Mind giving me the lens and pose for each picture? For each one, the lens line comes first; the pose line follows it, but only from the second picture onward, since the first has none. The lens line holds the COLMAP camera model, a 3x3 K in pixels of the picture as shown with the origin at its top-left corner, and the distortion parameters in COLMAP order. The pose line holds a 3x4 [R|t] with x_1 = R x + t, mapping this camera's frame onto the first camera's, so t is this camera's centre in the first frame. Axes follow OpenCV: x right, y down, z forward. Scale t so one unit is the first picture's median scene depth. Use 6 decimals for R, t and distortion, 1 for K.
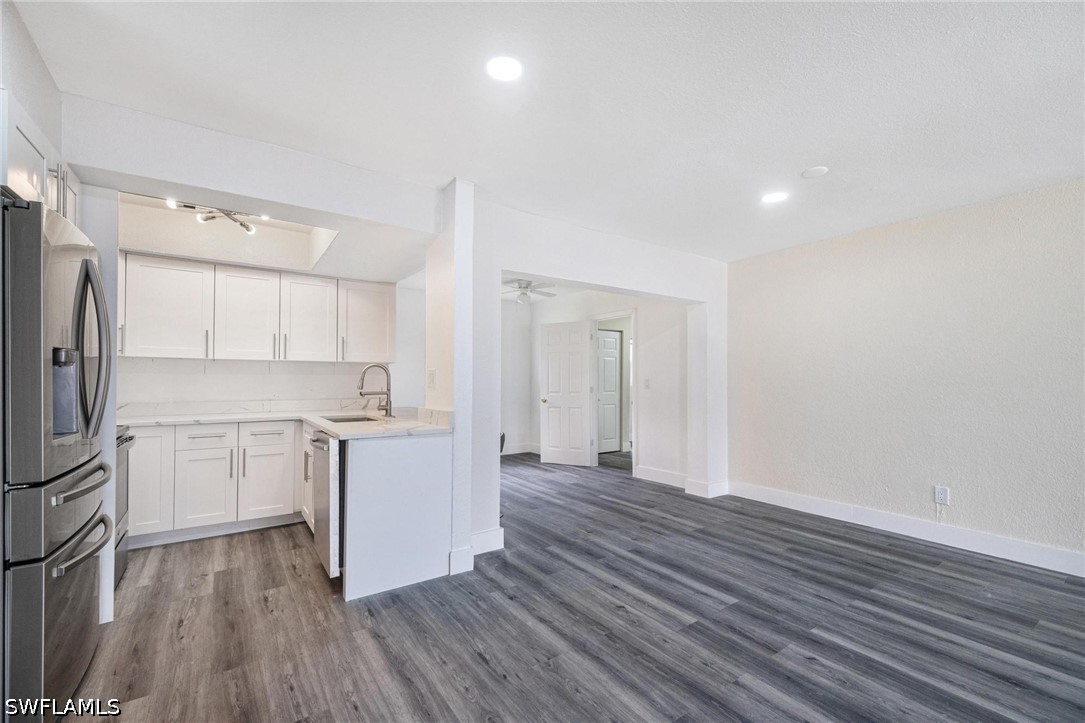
lens RADIAL K [[461.1, 0, 541.2], [0, 461.1, 371.2], [0, 0, 1]] dist [0.003573, -0.000306]
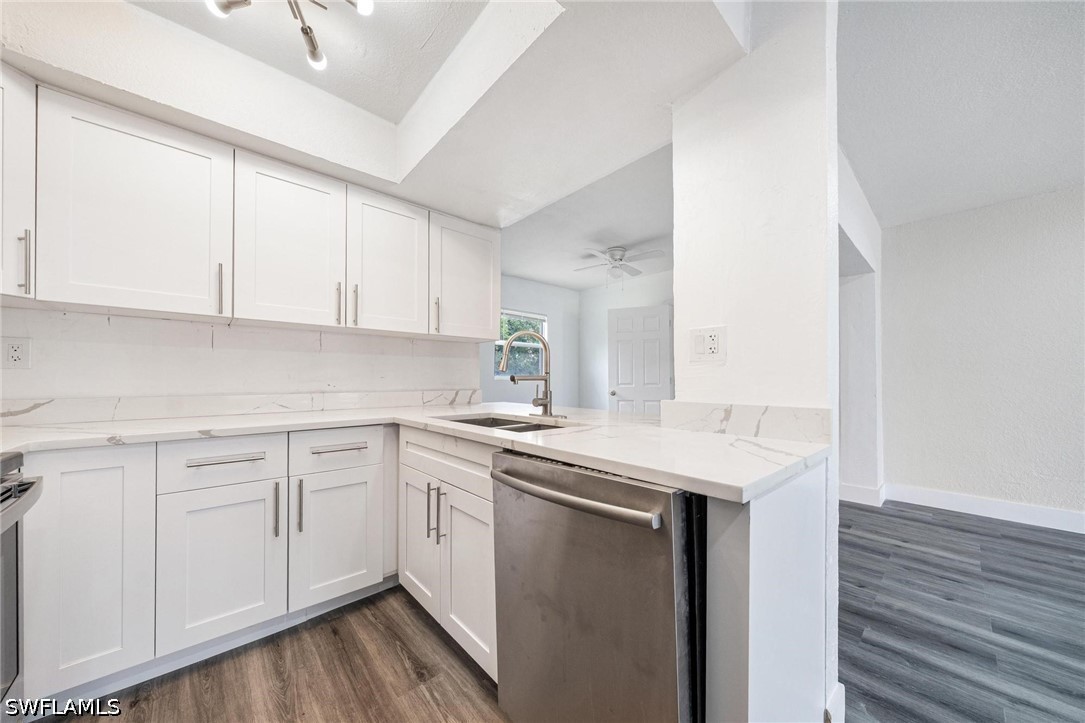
lens RADIAL K [[372.3, 0, 544.1], [0, 372.3, 376.4], [0, 0, 1]] dist [0.000485, 0.000234]
pose [[0.991033, -0.000674, 0.133618, -0.412190], [-0.000801, 0.999939, 0.010985, 0.040827], [-0.133617, -0.010993, 0.990972, 0.522556]]
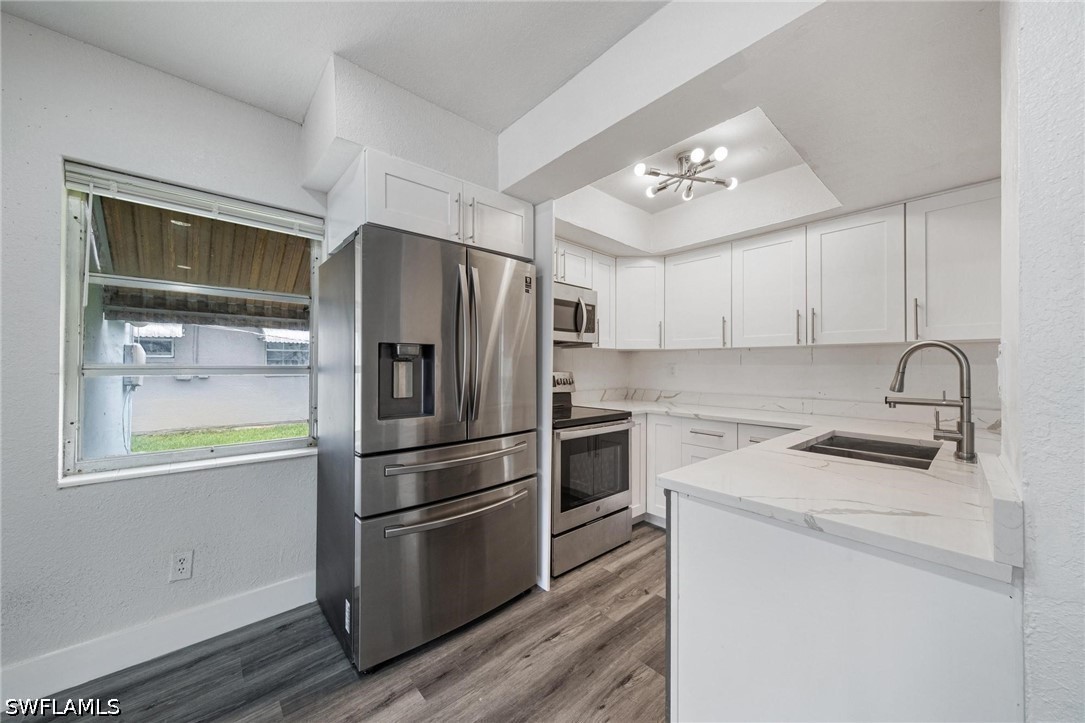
lens RADIAL K [[389.9, 0, 540.5], [0, 389.9, 359.2], [0, 0, 1]] dist [0.009009, -0.000030]
pose [[0.119662, -0.020618, -0.992601, -0.000966], [0.010889, 0.999751, -0.019454, 0.006704], [0.992755, -0.008481, 0.119857, 0.561443]]
